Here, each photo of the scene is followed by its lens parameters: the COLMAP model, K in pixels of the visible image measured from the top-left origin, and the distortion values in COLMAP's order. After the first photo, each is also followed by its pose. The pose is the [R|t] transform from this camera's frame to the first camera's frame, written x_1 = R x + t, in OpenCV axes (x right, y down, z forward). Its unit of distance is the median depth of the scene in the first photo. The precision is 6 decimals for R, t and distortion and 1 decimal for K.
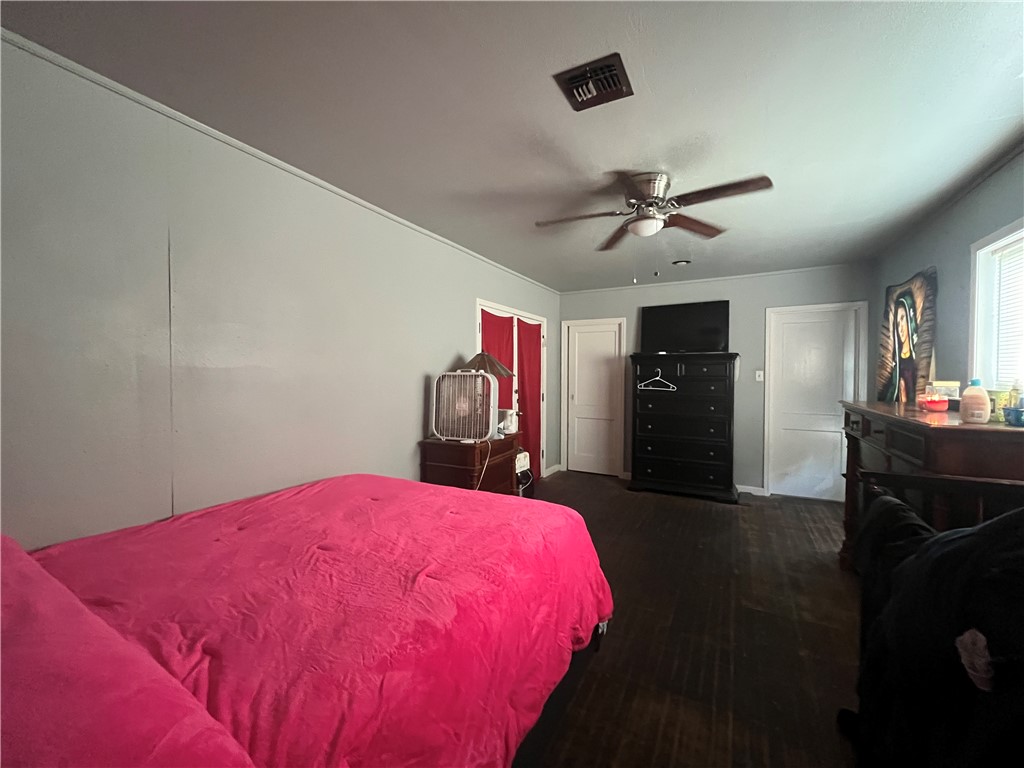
lens RADIAL K [[412.9, 0, 510.4], [0, 412.9, 383.3], [0, 0, 1]] dist [-0.002498, -0.000633]
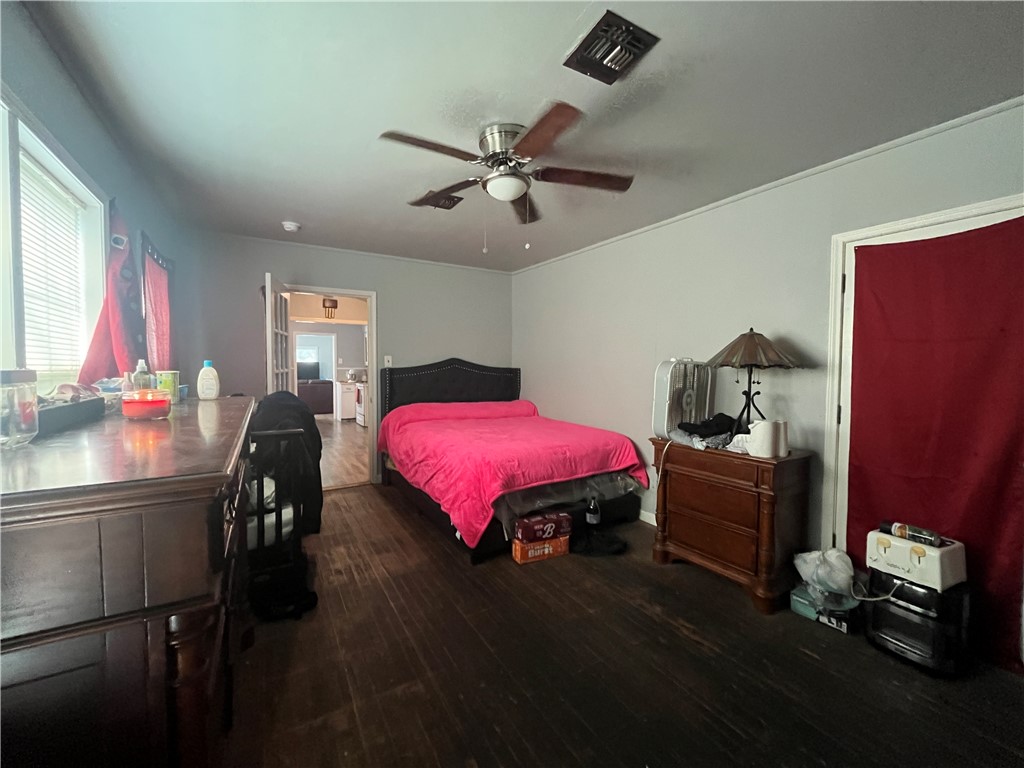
lens RADIAL K [[412.9, 0, 510.4], [0, 412.9, 383.3], [0, 0, 1]] dist [-0.002498, -0.000633]
pose [[-0.507287, 0.034497, -0.861087, 0.819058], [-0.018781, 0.998519, 0.051067, -0.017579], [0.861573, 0.042078, -0.505887, 1.128175]]
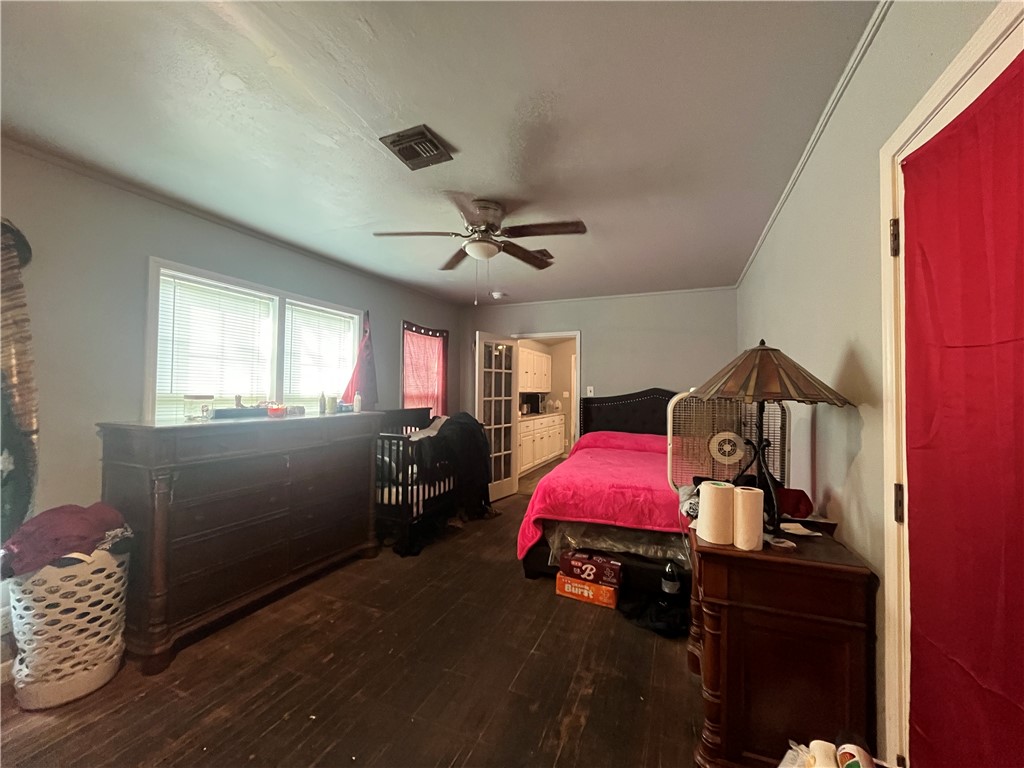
lens RADIAL K [[412.9, 0, 510.4], [0, 412.9, 383.3], [0, 0, 1]] dist [-0.002498, -0.000633]
pose [[-0.994934, -0.012472, -0.099755, 0.270593], [-0.012150, 0.999919, -0.003834, -0.033279], [0.099794, -0.002602, -0.995005, 1.576087]]
